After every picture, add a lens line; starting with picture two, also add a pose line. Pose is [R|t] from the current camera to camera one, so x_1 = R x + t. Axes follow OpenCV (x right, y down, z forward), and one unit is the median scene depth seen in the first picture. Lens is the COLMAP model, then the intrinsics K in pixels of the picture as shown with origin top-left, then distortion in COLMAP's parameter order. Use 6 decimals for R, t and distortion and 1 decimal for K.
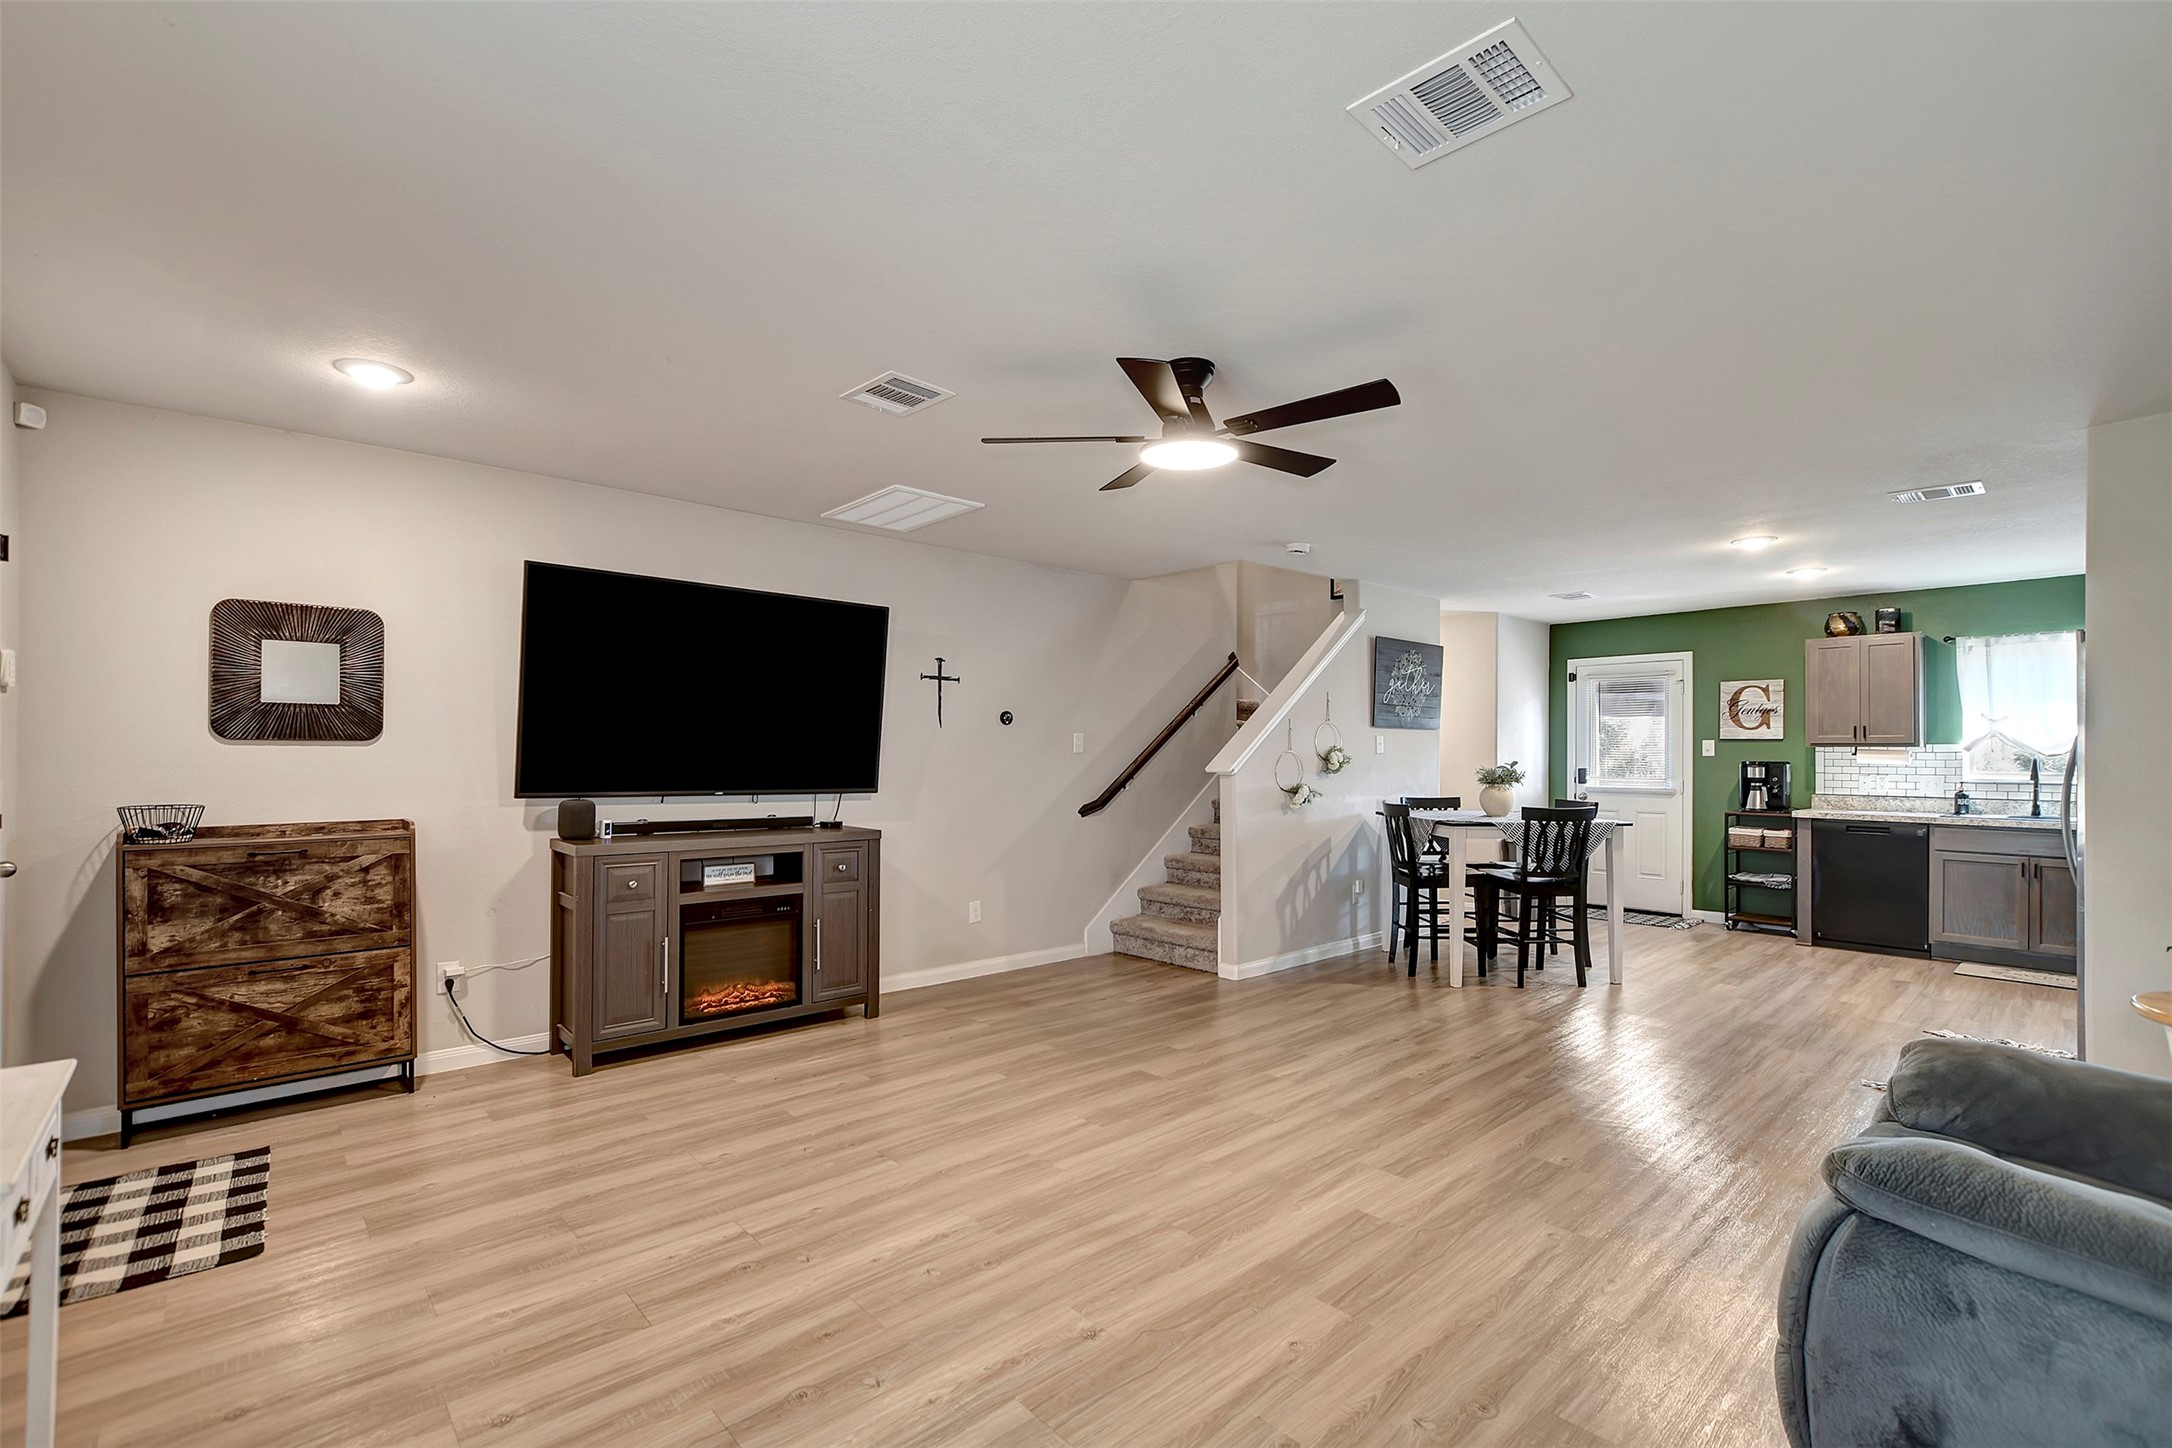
lens RADIAL K [[961.0, 0, 1081.5], [0, 961.0, 739.9], [0, 0, 1]] dist [-0.014431, 0.000174]
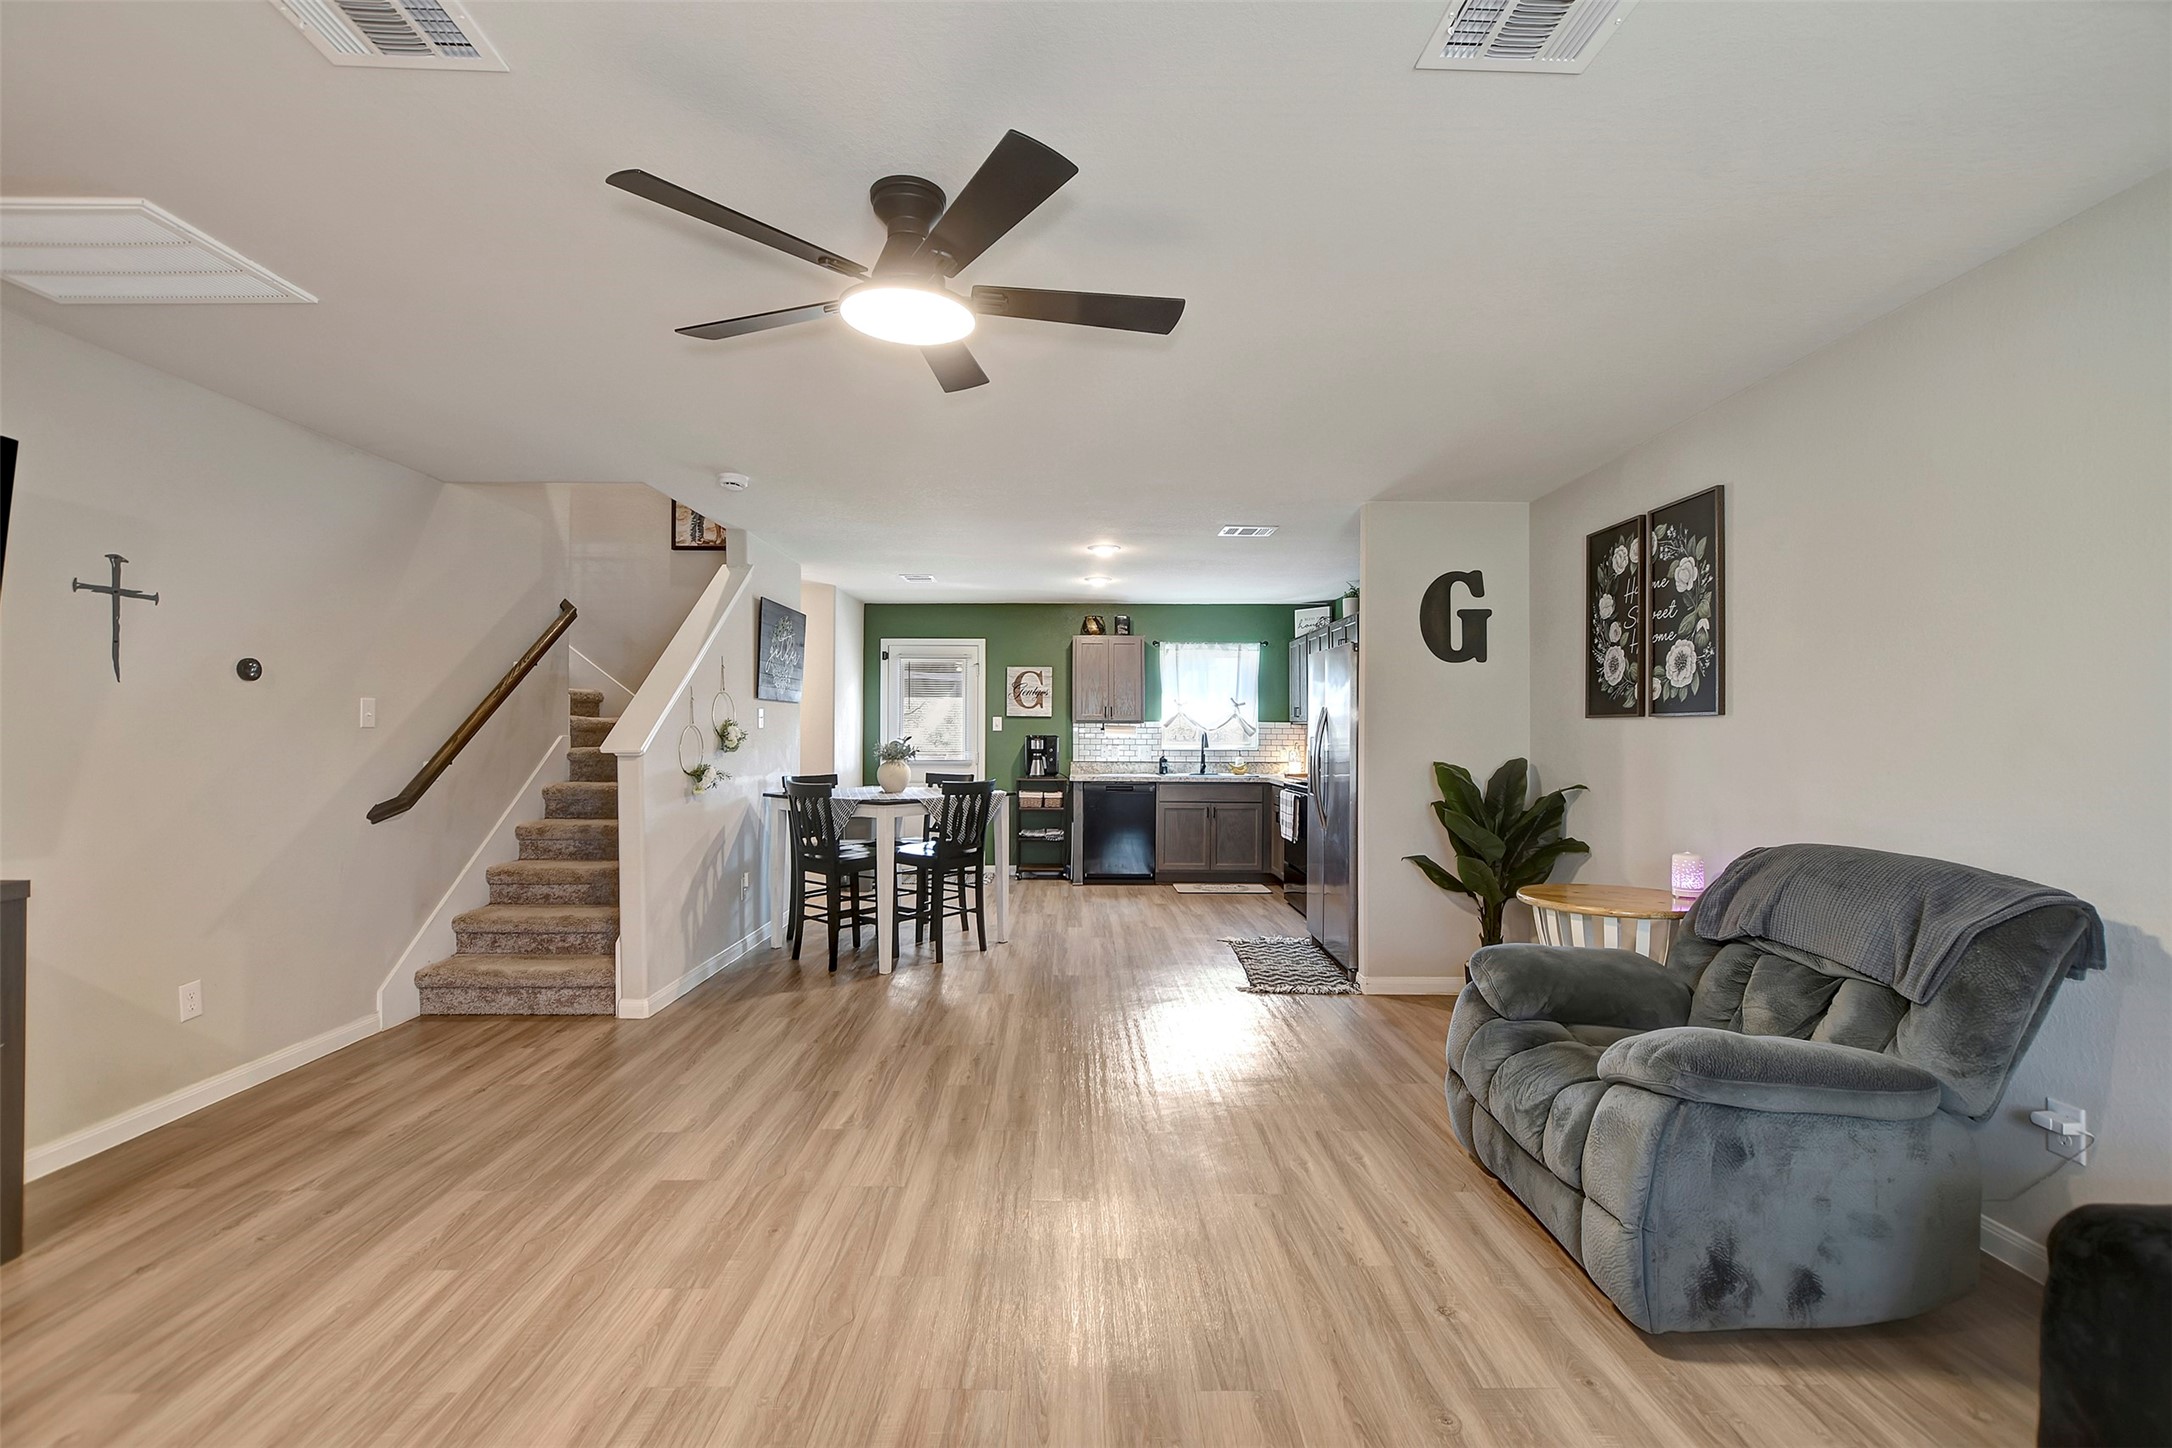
lens RADIAL K [[947.4, 0, 1086.0], [0, 947.4, 724.0], [0, 0, 1]] dist [-0.011818, 0.000605]
pose [[0.665626, 0.003712, 0.746276, -0.156486], [-0.010560, 0.999934, 0.004446, 0.003175], [-0.746211, -0.010840, 0.665621, 0.198730]]
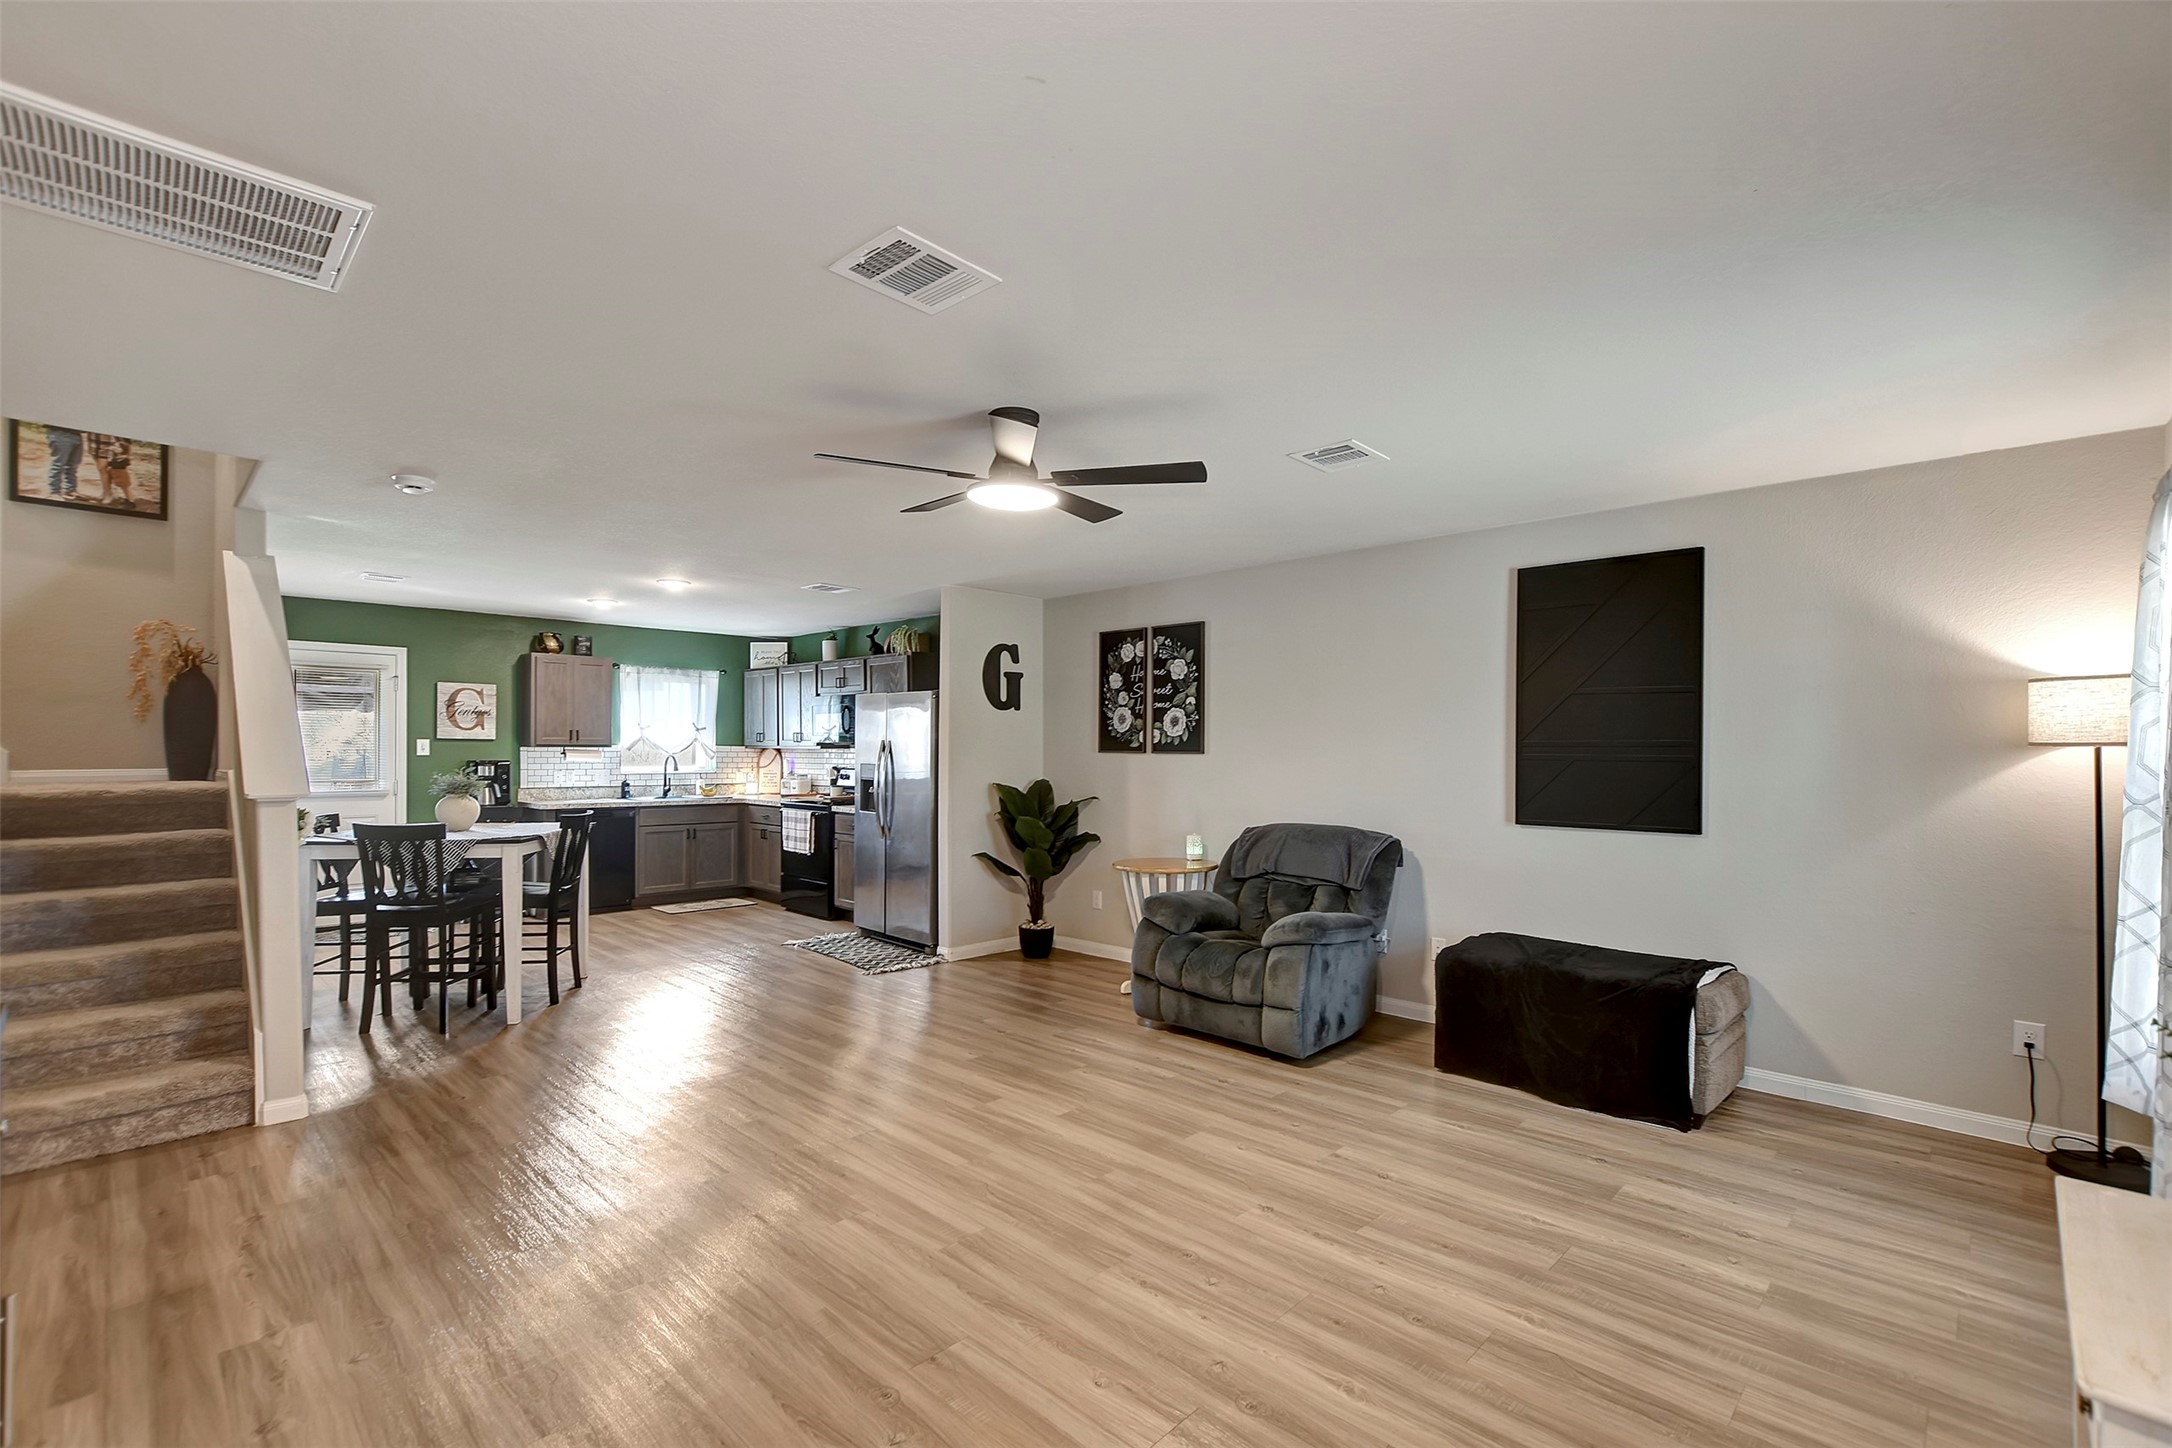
lens RADIAL K [[940.1, 0, 1087.8], [0, 940.1, 751.9], [0, 0, 1]] dist [-0.011844, 0.000471]
pose [[-0.058899, -0.009058, 0.998223, -0.442031], [-0.020326, 0.999762, 0.007873, -0.010463], [-0.998057, -0.019827, -0.059070, 0.458925]]
